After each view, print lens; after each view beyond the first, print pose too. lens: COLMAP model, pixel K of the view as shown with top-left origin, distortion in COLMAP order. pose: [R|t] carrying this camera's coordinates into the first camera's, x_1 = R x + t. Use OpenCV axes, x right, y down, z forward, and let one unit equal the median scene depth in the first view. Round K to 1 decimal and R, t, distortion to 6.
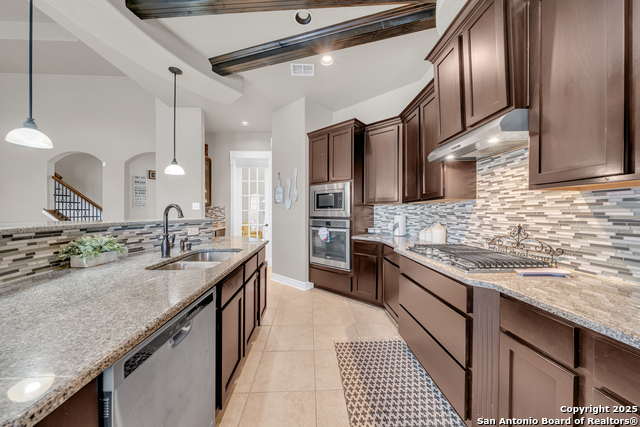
lens RADIAL K [[217.0, 0, 323.9], [0, 217.0, 212.7], [0, 0, 1]] dist [-0.006246, -0.000239]
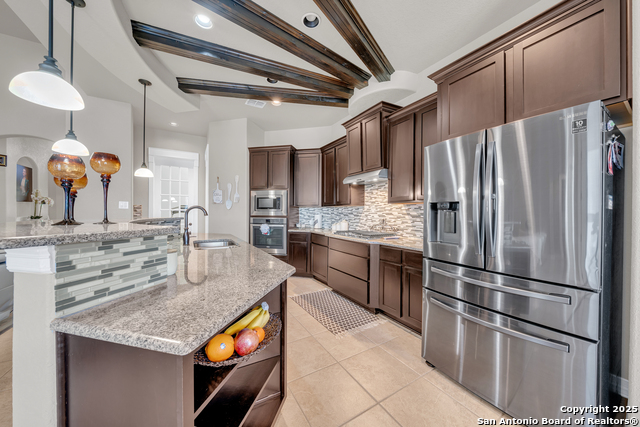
lens RADIAL K [[217.0, 0, 316.4], [0, 217.0, 213.1], [0, 0, 1]] dist [-0.006246, -0.000239]
pose [[0.888837, 0.003604, 0.458210, -0.388548], [-0.004653, 0.999989, 0.001160, 0.000361], [-0.458201, -0.003163, 0.888843, -0.351301]]
